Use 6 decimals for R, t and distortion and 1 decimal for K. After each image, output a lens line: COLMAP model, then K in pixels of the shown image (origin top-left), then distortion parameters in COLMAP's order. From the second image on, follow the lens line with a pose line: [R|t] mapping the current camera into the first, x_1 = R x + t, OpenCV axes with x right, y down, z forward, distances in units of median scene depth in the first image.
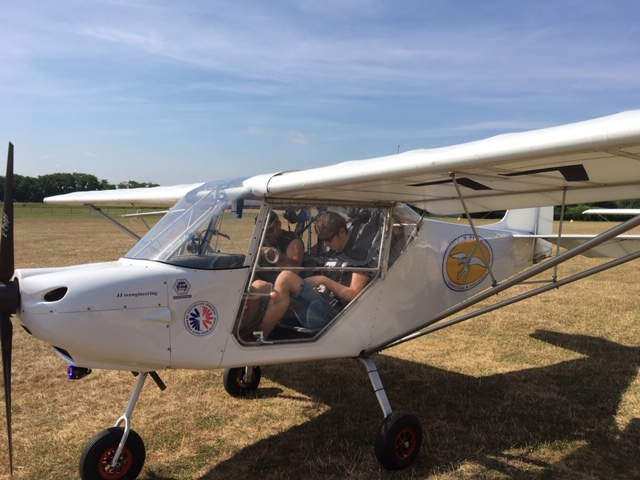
lens RADIAL K [[551.8, 0, 320.0], [0, 551.8, 240.0], [0, 0, 1]] dist [0.036358, -0.000358]
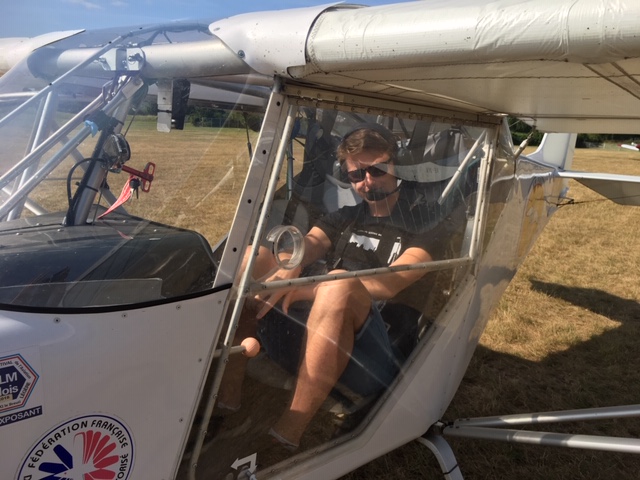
lens RADIAL K [[551.8, 0, 320.0], [0, 551.8, 240.0], [0, 0, 1]] dist [0.036358, -0.000358]
pose [[0.975297, 0.028631, 0.219033, -0.146706], [-0.066946, 0.983242, 0.169566, -0.040972], [-0.210507, -0.180041, 0.960870, 0.657382]]
